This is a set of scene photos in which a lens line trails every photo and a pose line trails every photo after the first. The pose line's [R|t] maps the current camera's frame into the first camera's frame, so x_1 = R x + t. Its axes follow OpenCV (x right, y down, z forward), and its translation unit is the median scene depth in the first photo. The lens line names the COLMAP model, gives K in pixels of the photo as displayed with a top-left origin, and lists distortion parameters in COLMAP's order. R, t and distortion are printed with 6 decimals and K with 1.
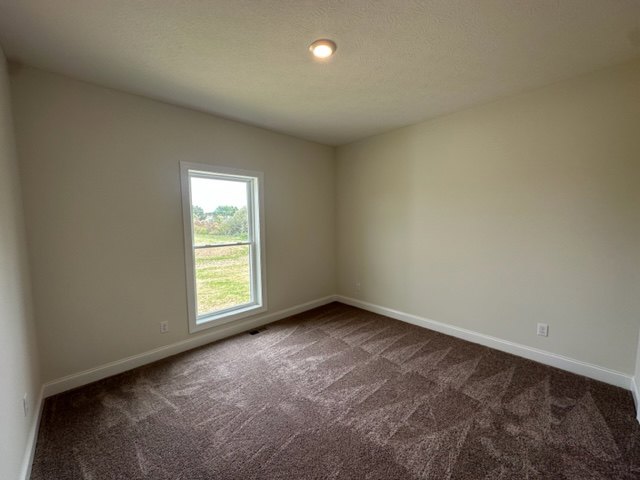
lens RADIAL K [[255.2, 0, 320.0], [0, 255.2, 240.0], [0, 0, 1]] dist [-0.001695, 0.000238]
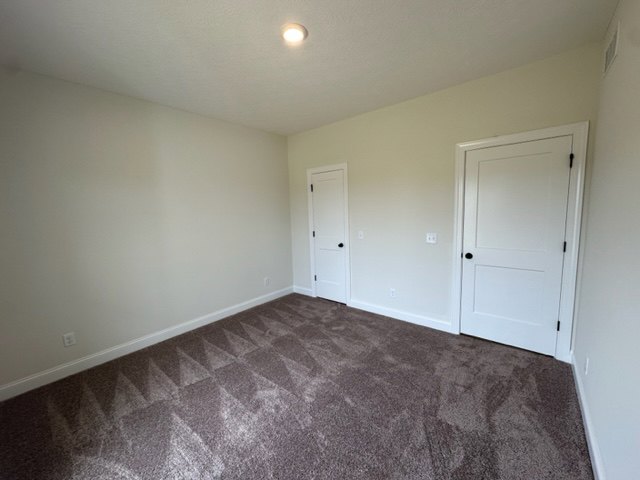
lens RADIAL K [[255.2, 0, 320.0], [0, 255.2, 240.0], [0, 0, 1]] dist [-0.001695, 0.000238]
pose [[-0.108161, -0.091084, 0.989952, -0.651858], [0.128850, 0.986110, 0.104808, -0.022810], [-0.985748, 0.138891, -0.094922, 0.716663]]
